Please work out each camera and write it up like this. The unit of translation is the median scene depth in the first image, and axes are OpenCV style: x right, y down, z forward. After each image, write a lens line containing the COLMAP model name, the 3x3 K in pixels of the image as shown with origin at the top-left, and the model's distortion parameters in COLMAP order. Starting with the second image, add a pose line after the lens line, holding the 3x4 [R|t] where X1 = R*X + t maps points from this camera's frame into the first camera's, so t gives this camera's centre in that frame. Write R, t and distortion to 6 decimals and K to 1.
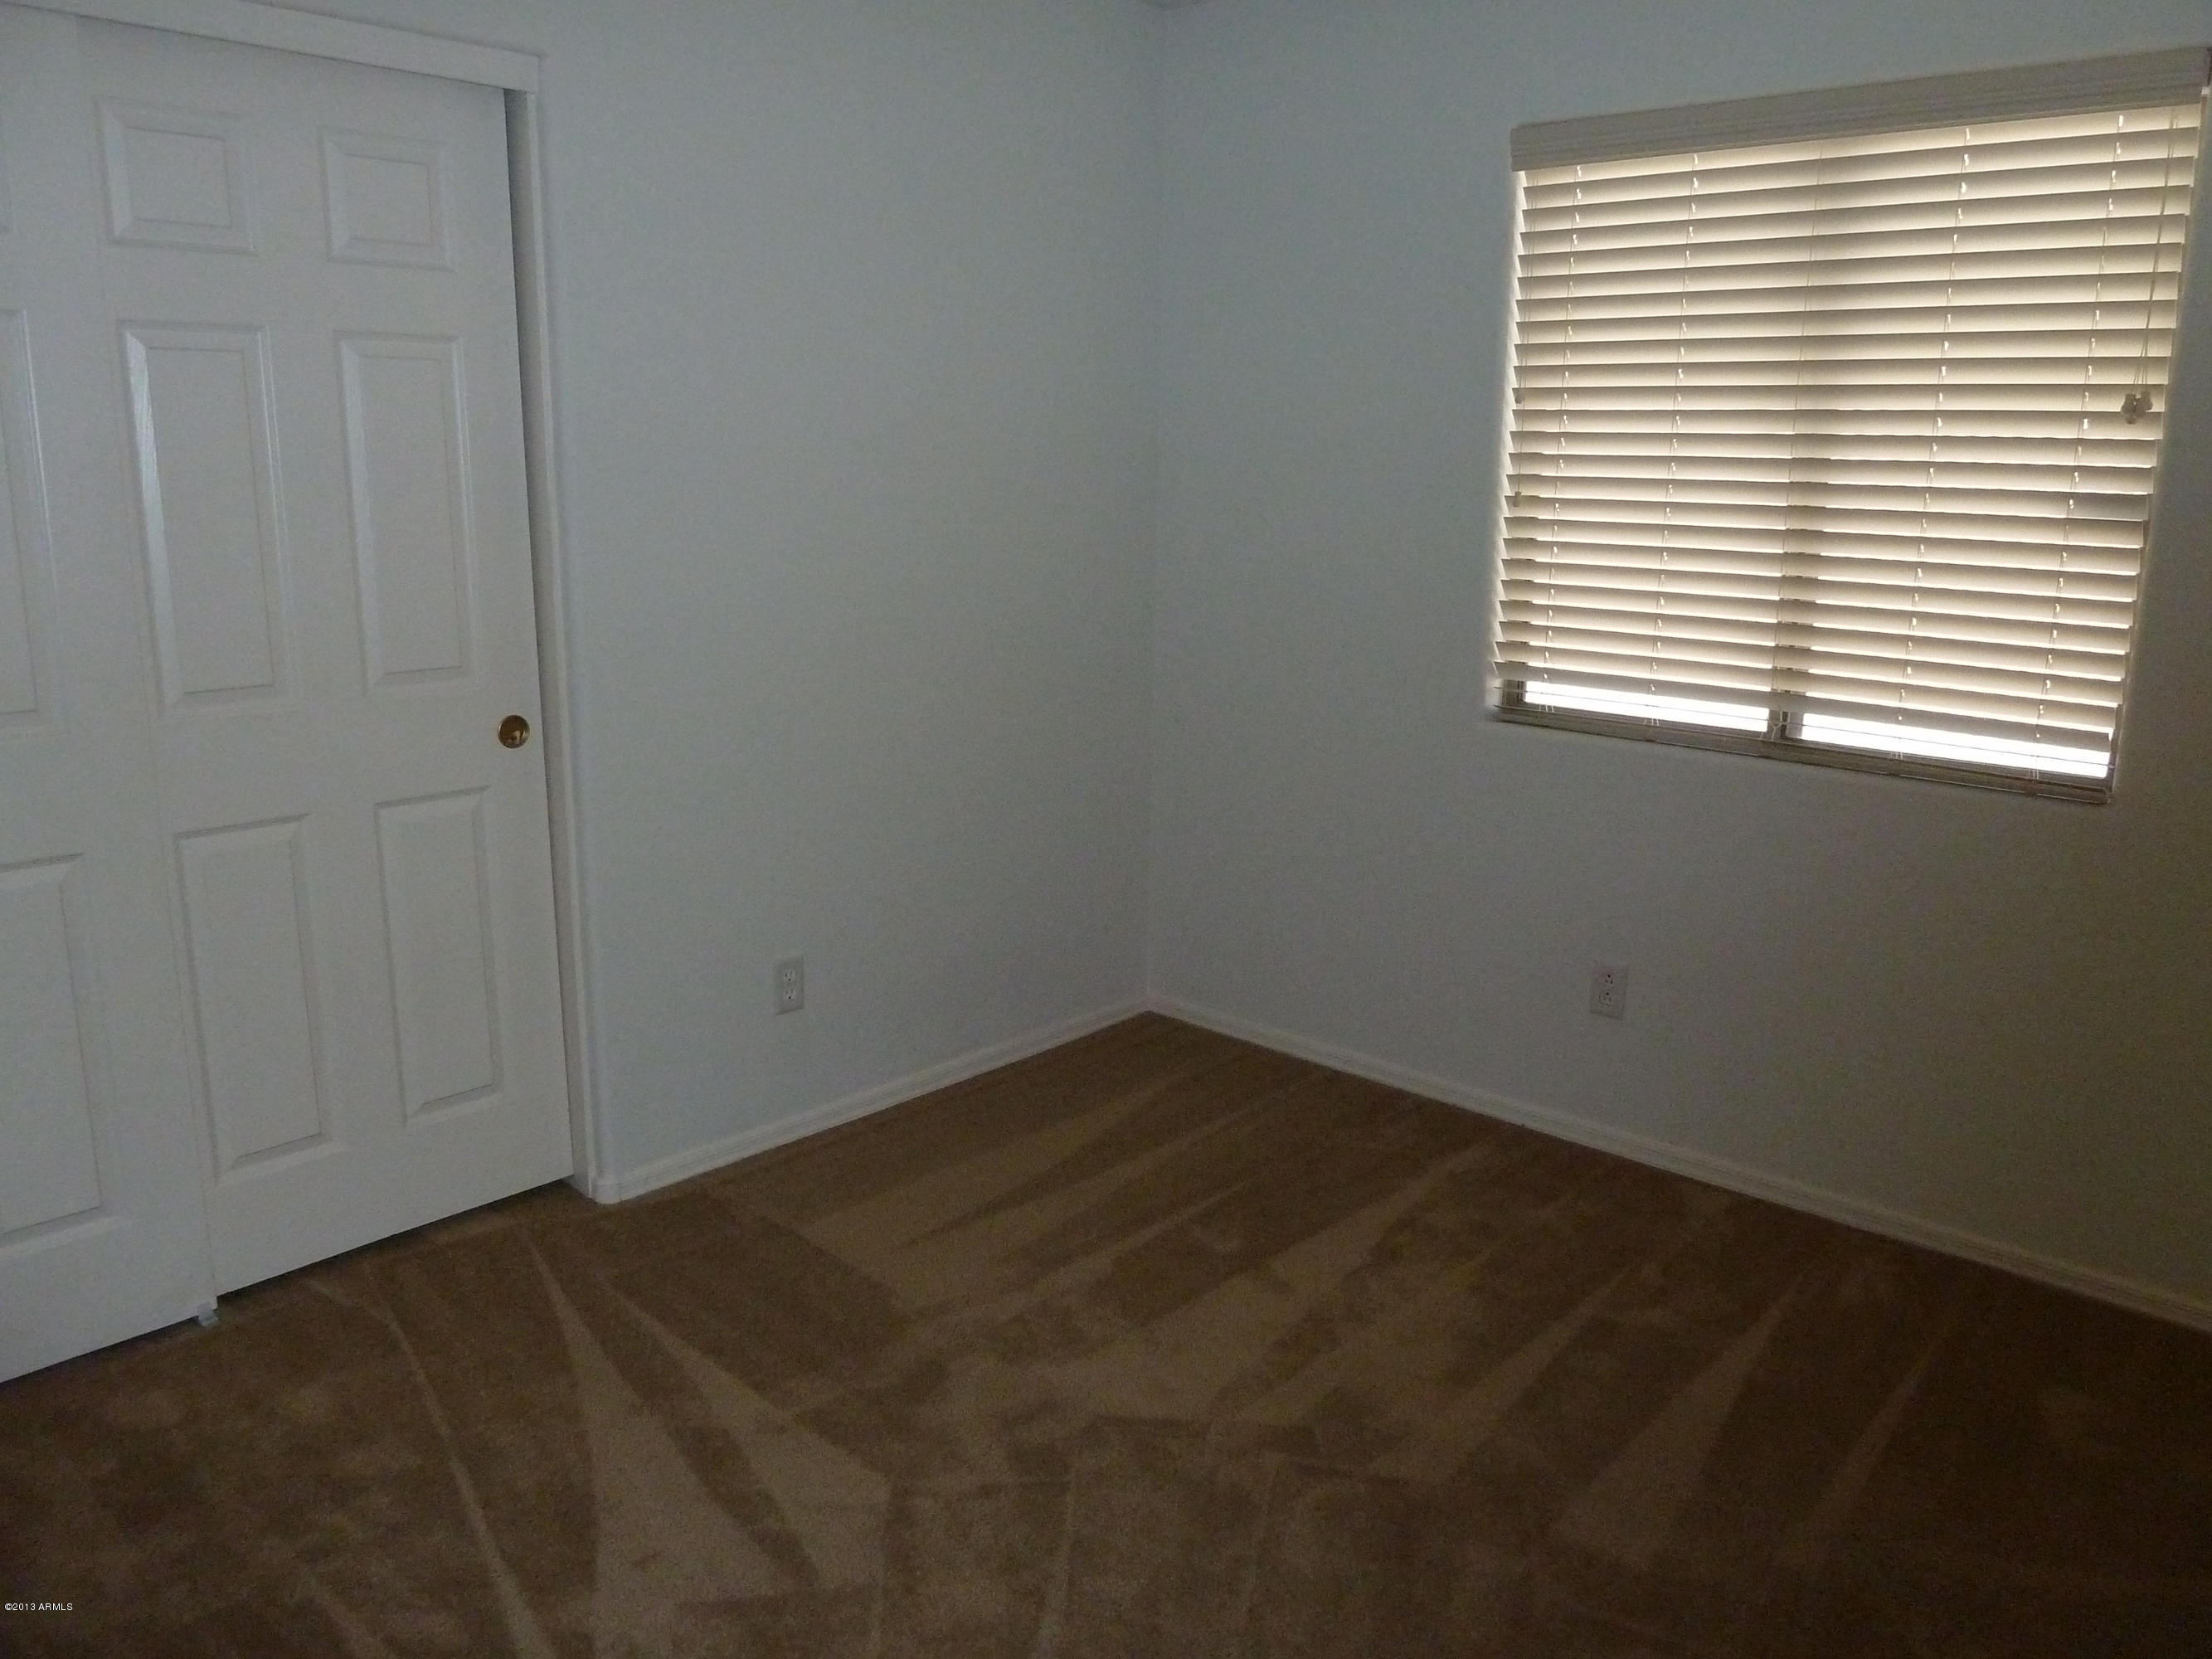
lens RADIAL K [[1660.4, 0, 1116.1], [0, 1660.4, 824.6], [0, 0, 1]] dist [-0.032608, 0.000405]
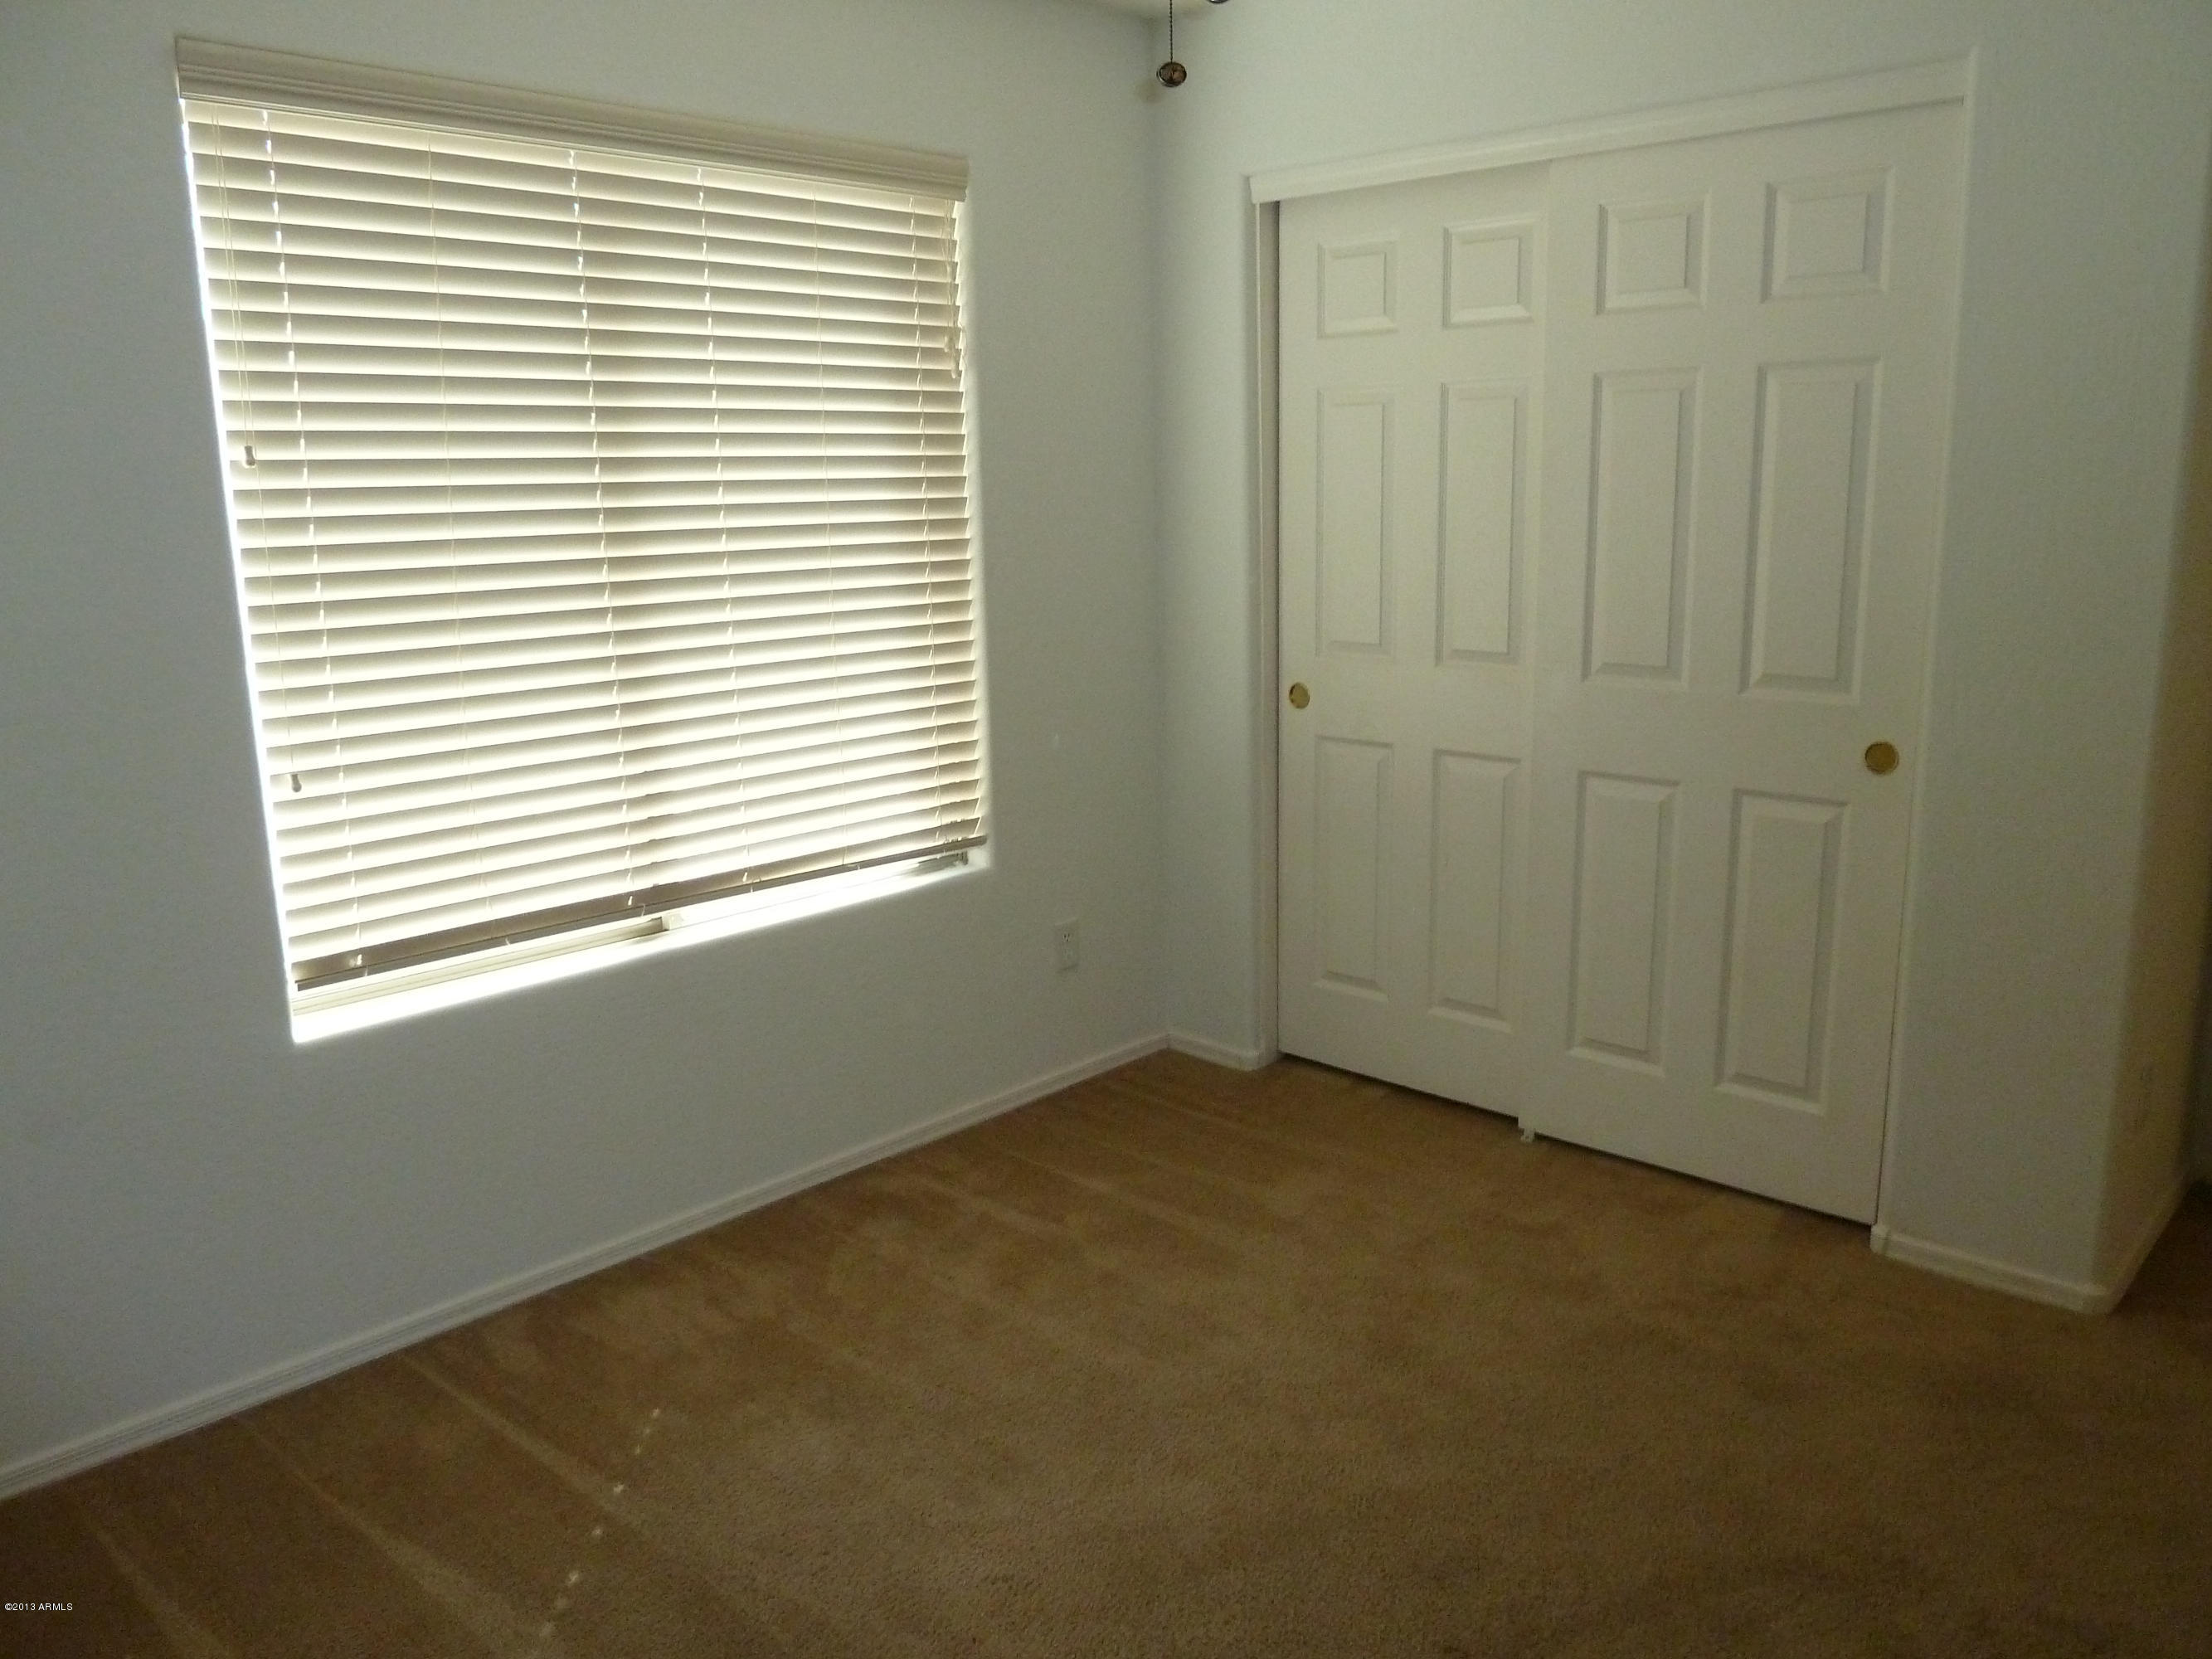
lens RADIAL K [[1660.4, 0, 1116.1], [0, 1660.4, 824.6], [0, 0, 1]] dist [-0.032608, 0.000405]
pose [[-0.036695, 0.204537, -0.978171, 0.666548], [-0.197106, 0.958120, 0.207739, -0.141492], [0.979695, 0.200427, 0.005158, 0.613790]]
